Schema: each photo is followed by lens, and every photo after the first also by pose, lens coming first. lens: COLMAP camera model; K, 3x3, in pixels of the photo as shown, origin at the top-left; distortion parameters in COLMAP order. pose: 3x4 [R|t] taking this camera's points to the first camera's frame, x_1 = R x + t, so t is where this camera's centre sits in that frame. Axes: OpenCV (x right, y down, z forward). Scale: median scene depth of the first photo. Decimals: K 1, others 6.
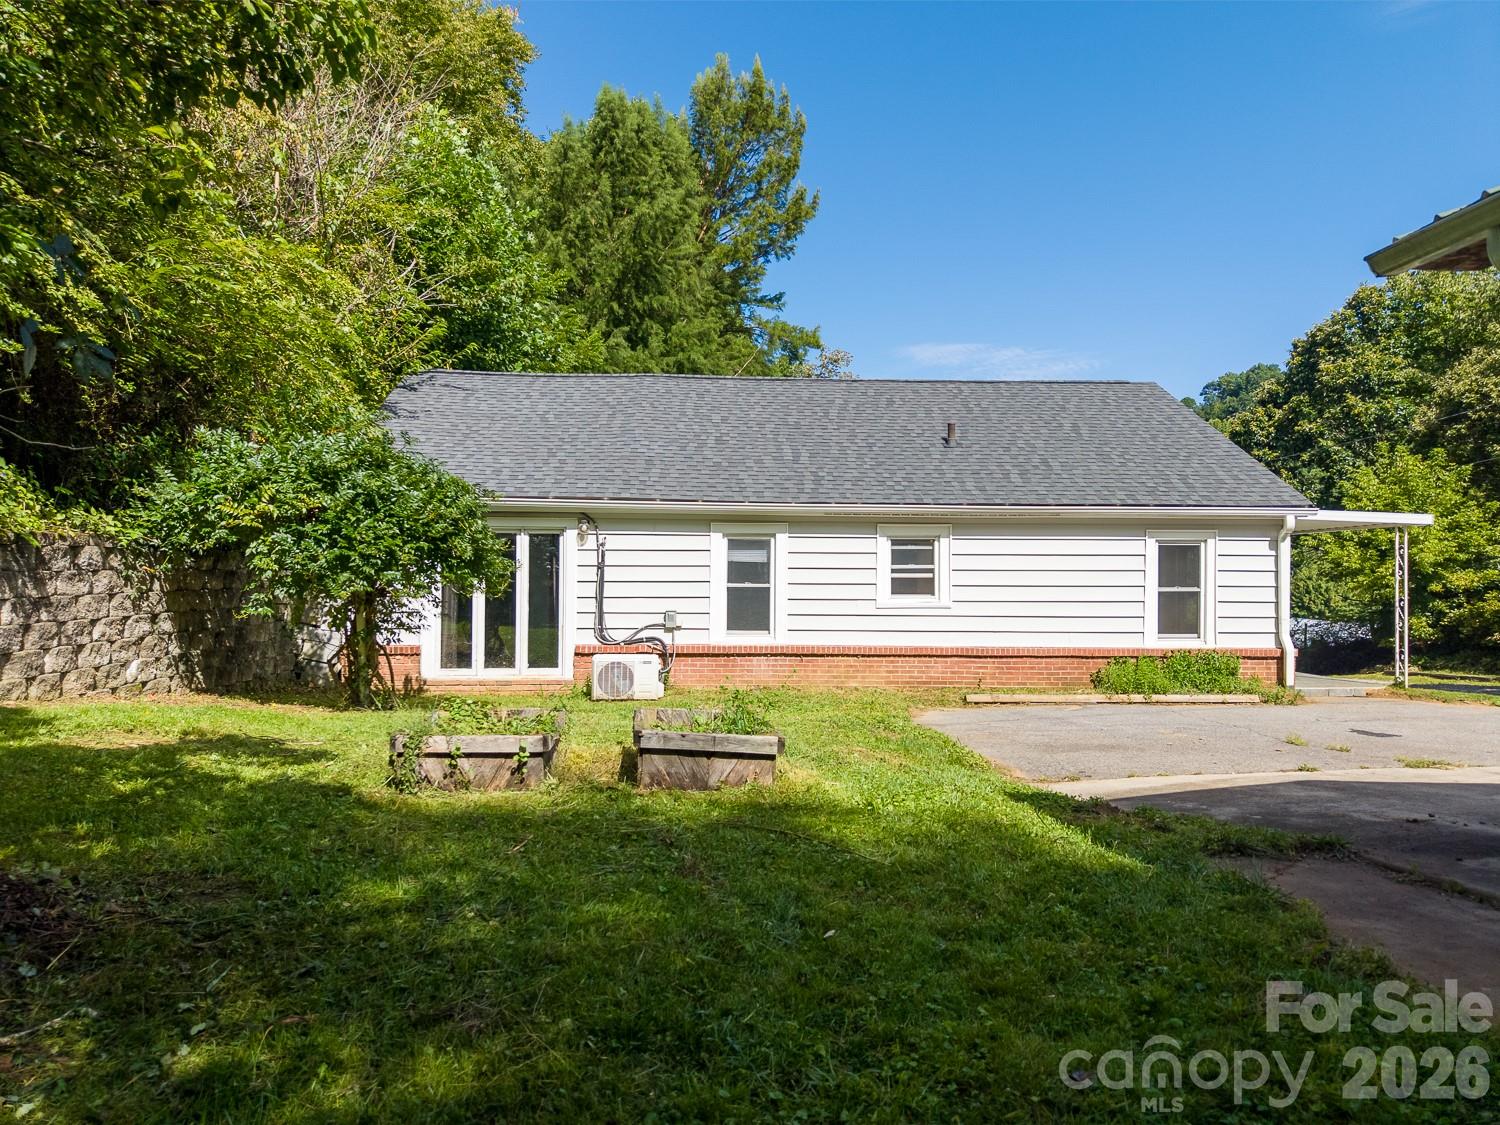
lens RADIAL K [[992.7, 0, 749.4], [0, 992.7, 564.5], [0, 0, 1]] dist [0.029381, -0.030164]
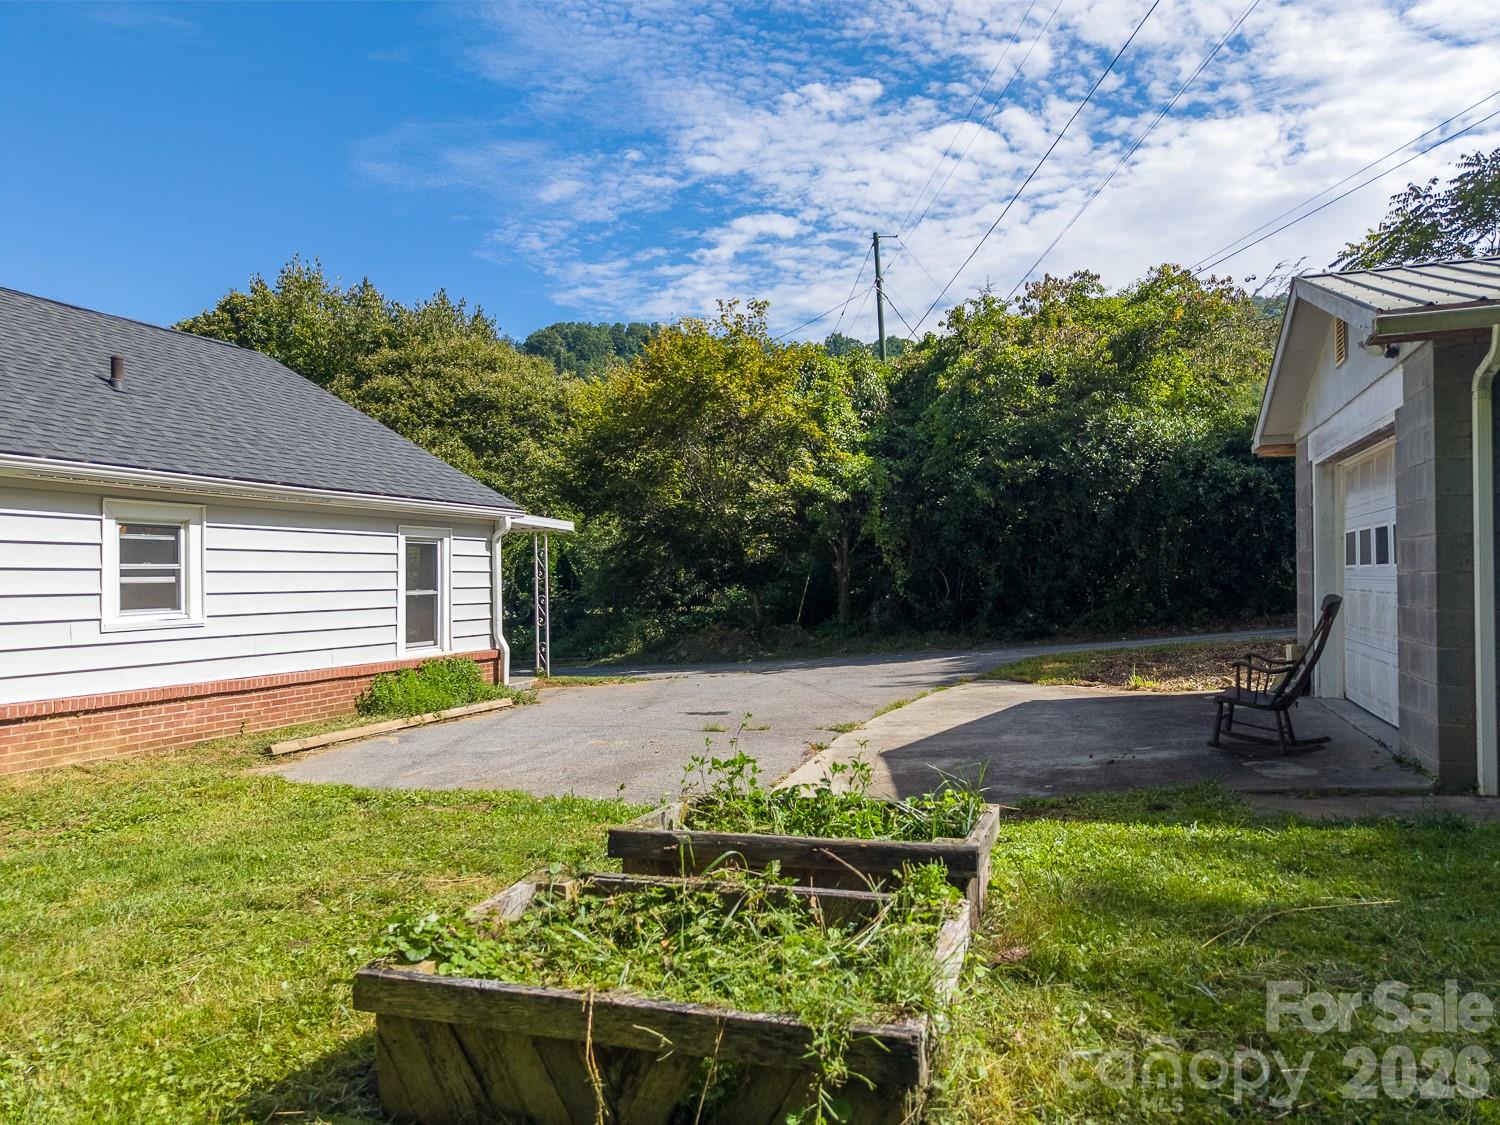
lens RADIAL K [[992.7, 0, 757.3], [0, 992.7, 567.5], [0, 0, 1]] dist [0.029381, -0.030164]
pose [[0.401259, 0.000964, 0.915964, -0.278292], [0.004416, 0.999986, -0.002987, 0.006554], [-0.915954, 0.005244, 0.401249, 0.367146]]
